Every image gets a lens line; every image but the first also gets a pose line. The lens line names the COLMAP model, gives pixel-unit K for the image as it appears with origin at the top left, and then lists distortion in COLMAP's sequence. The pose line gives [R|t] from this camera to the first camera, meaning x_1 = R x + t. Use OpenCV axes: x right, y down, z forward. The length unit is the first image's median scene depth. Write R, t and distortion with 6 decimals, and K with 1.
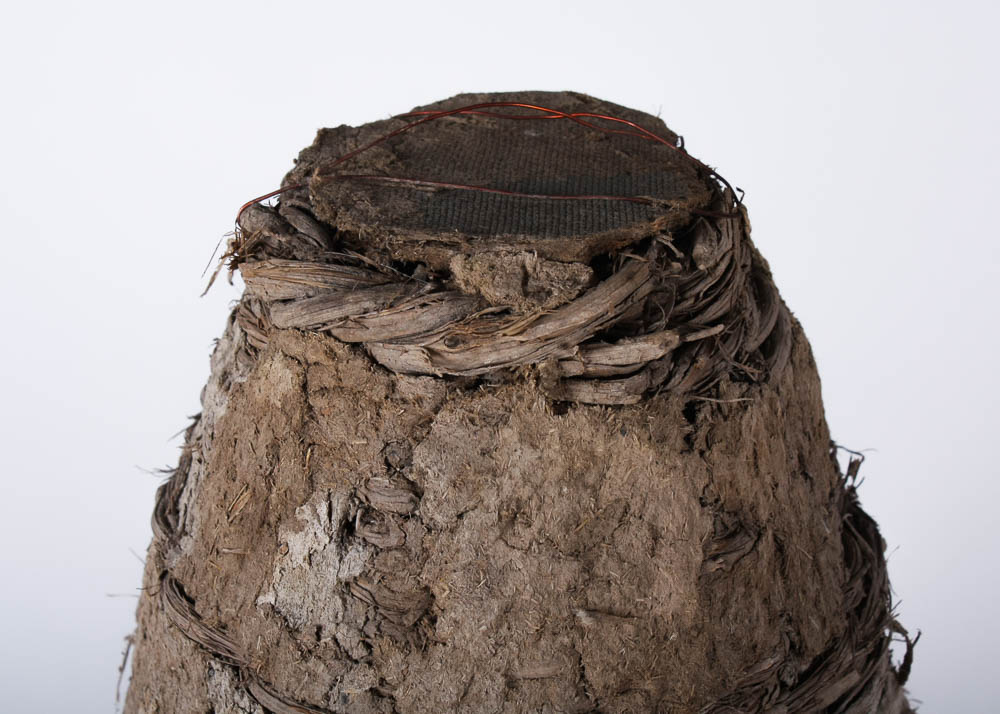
lens RADIAL K [[2349.2, 0, 500.0], [0, 2349.2, 357.0], [0, 0, 1]] dist [0.056993, 0.026790]
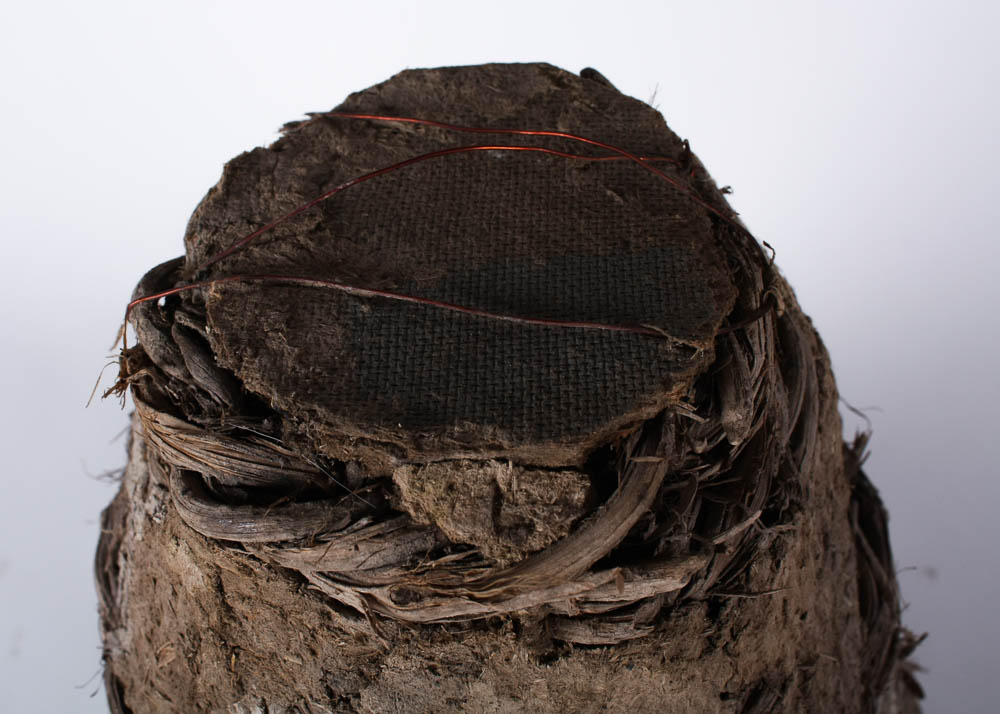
lens RADIAL K [[1431.5, 0, 444.5], [0, 1431.5, 356.3], [0, 0, 1]] dist [-0.082441, 0.046444]
pose [[0.998848, -0.035176, -0.032626, 0.010401], [0.044891, 0.925195, 0.376827, -0.238656], [0.016930, -0.377858, 0.925709, 0.598875]]
